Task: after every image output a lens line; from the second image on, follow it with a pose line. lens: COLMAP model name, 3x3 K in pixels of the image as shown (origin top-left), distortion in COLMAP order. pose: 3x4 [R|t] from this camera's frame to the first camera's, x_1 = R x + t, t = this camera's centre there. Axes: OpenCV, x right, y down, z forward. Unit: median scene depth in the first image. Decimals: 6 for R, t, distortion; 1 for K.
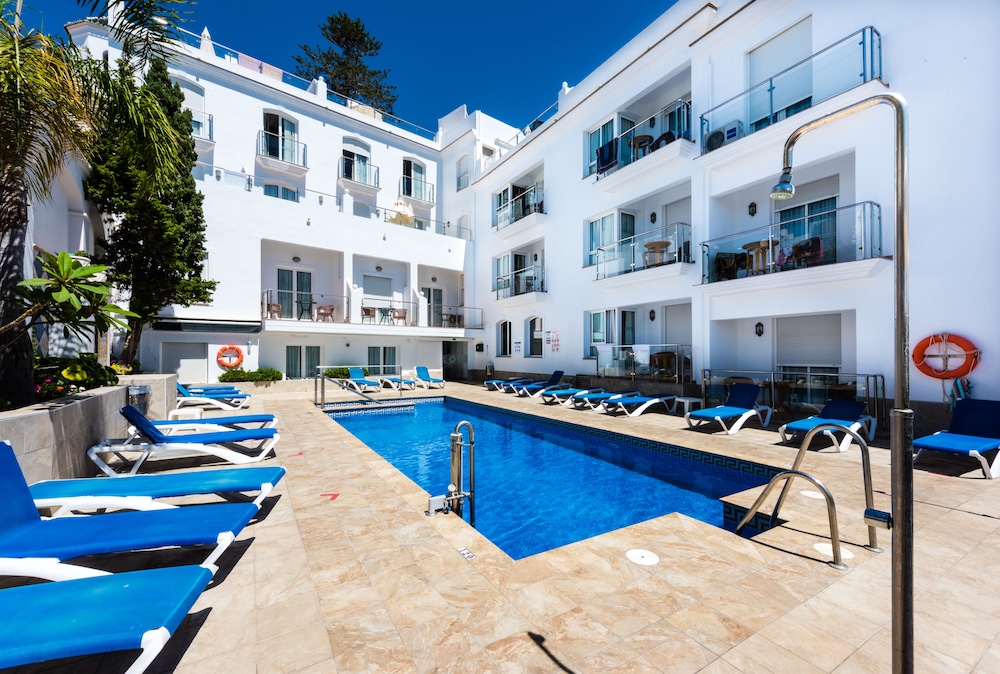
lens RADIAL K [[431.8, 0, 502.0], [0, 431.8, 353.6], [0, 0, 1]] dist [0.007265, -0.000261]
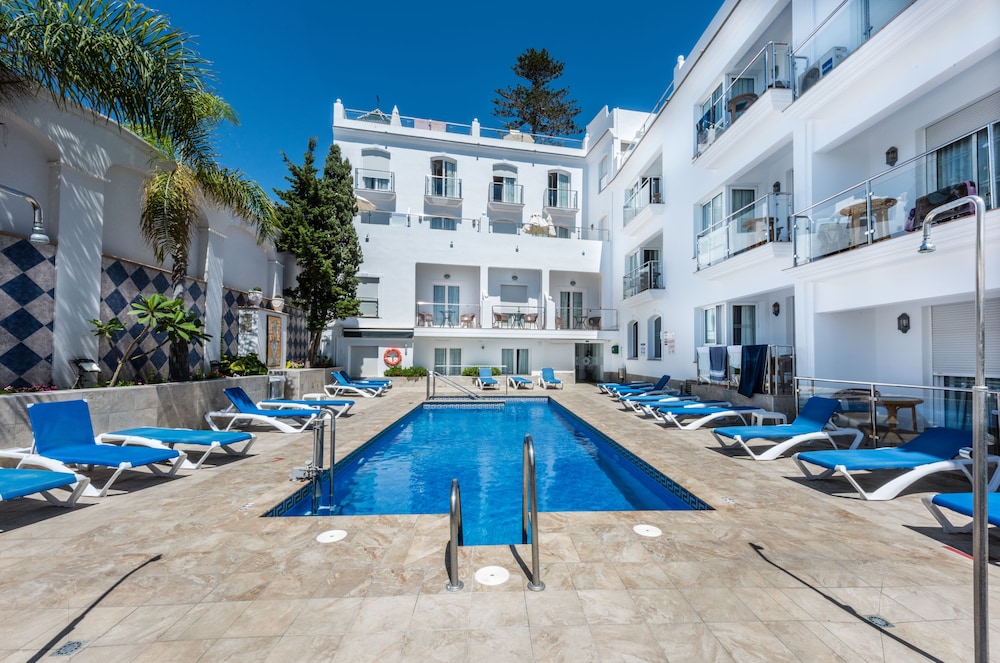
lens RADIAL K [[425.8, 0, 501.2], [0, 425.8, 344.8], [0, 0, 1]] dist [0.030110, -0.015749]
pose [[0.872335, -0.006897, -0.488860, 0.224106], [-0.005625, 0.999693, -0.024142, -0.000064], [0.488877, 0.023810, 0.872028, 0.041855]]
